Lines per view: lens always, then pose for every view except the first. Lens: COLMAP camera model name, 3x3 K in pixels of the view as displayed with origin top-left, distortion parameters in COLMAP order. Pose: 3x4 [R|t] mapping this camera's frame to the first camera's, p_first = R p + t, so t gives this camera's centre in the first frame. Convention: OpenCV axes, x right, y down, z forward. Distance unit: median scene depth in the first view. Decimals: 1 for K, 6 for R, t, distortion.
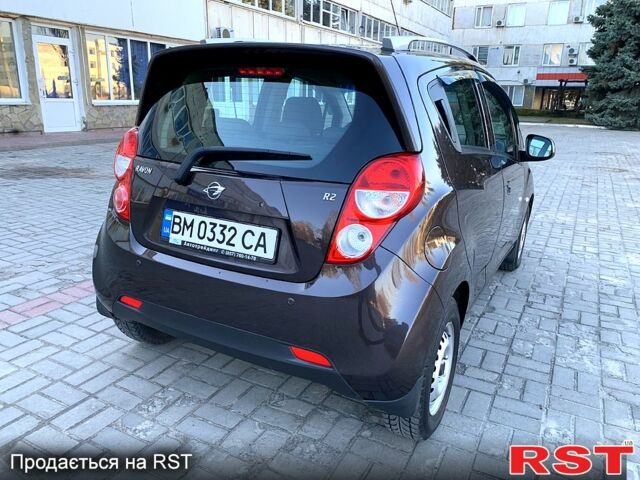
lens RADIAL K [[504.6, 0, 316.1], [0, 504.6, 263.9], [0, 0, 1]] dist [0.020101, -0.020021]
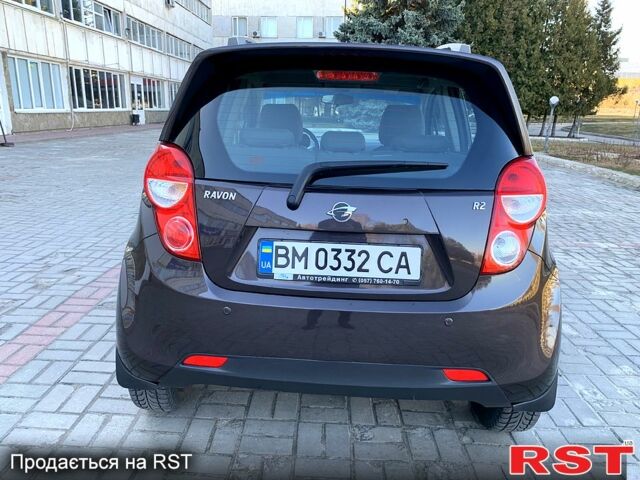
lens RADIAL K [[504.6, 0, 316.1], [0, 504.6, 263.9], [0, 0, 1]] dist [0.020101, -0.020021]
pose [[0.895569, -0.136286, 0.423536, -0.604296], [0.141351, 0.989765, 0.019601, -0.077406], [-0.421873, 0.042313, 0.905667, 0.230930]]
